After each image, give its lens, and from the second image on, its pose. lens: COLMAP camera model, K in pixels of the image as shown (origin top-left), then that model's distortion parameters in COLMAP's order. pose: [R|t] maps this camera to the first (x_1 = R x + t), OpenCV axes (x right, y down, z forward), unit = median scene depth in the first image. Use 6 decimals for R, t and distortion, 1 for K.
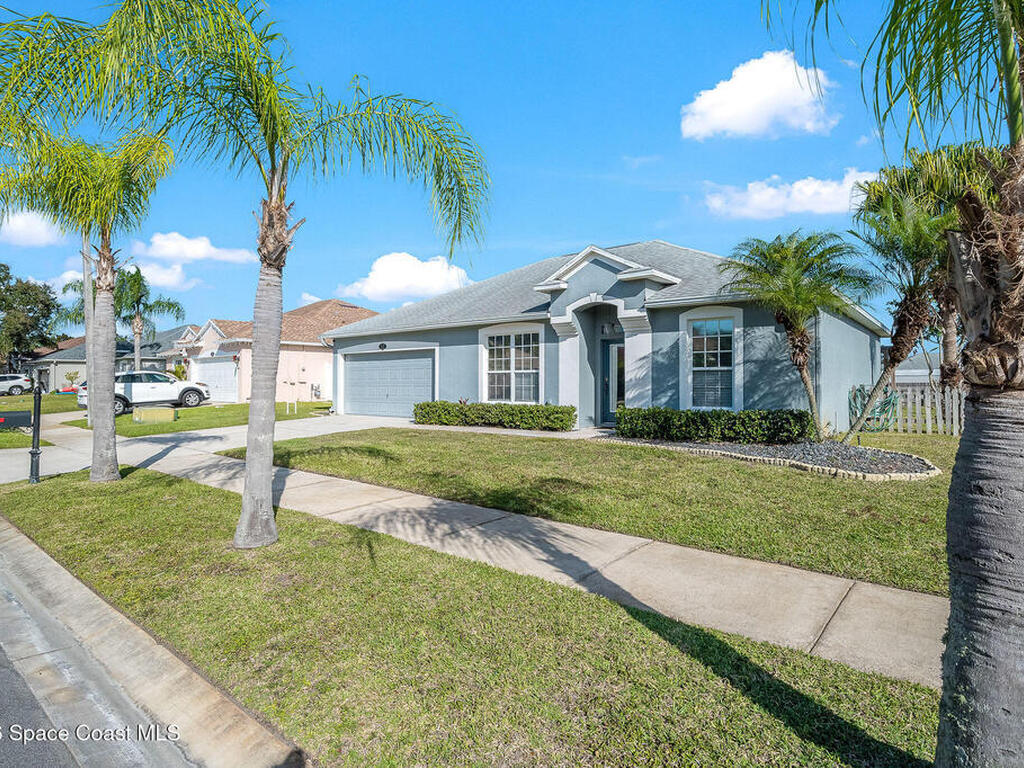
lens RADIAL K [[540.8, 0, 512.5], [0, 540.8, 387.6], [0, 0, 1]] dist [0.002446, 0.000231]
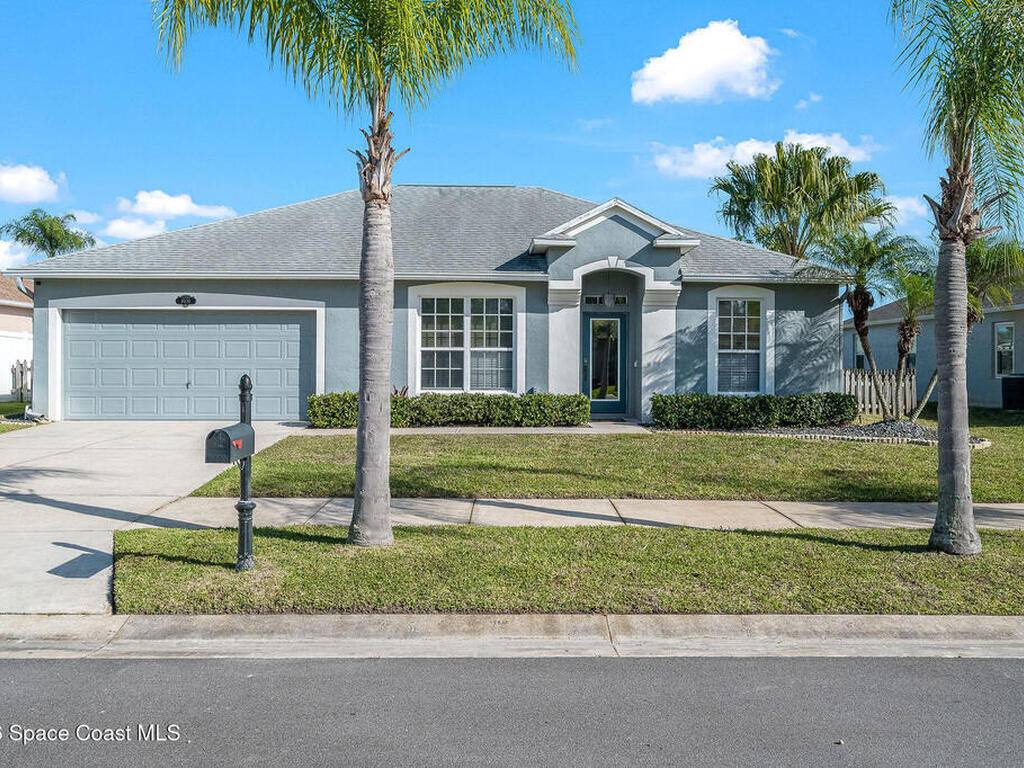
lens RADIAL K [[689.6, 0, 512.1], [0, 689.6, 375.6], [0, 0, 1]] dist [-0.003344, -0.000367]
pose [[0.776887, -0.000821, 0.629640, -0.627512], [-0.001596, 0.999993, 0.003273, 0.003430], [-0.629638, -0.003548, 0.776880, 0.279807]]
